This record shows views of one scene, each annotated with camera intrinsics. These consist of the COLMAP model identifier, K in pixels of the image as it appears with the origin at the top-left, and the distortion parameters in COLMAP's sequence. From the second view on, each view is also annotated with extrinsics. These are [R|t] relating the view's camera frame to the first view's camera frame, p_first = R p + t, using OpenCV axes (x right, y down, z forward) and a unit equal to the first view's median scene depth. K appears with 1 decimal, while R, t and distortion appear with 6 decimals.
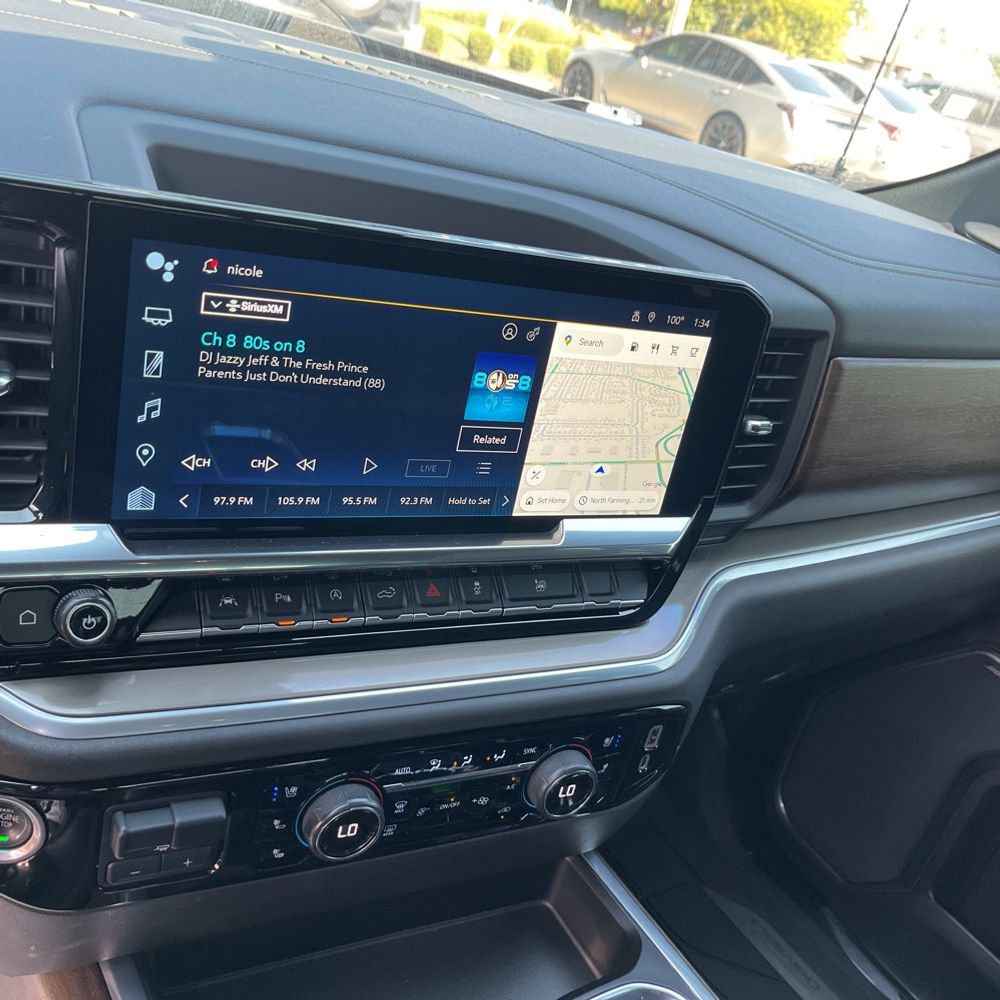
lens RADIAL K [[1040.2, 0, 500.0], [0, 1040.2, 500.0], [0, 0, 1]] dist [-0.000218, -0.025570]
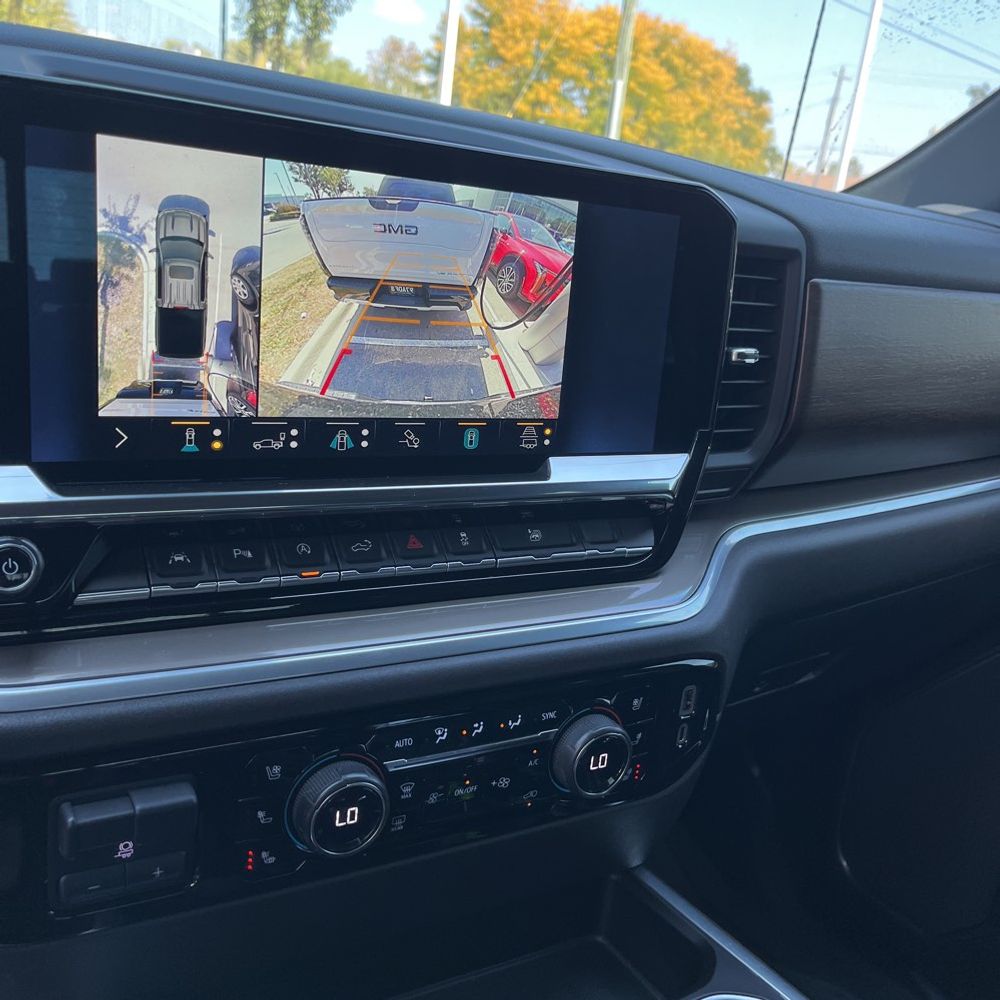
lens RADIAL K [[1040.2, 0, 500.0], [0, 1040.2, 500.0], [0, 0, 1]] dist [-0.000218, -0.025570]
pose [[0.990429, -0.136665, 0.019308, -0.003963], [0.138002, 0.978163, -0.155411, 0.192323], [0.002353, 0.156588, 0.987661, 0.112968]]
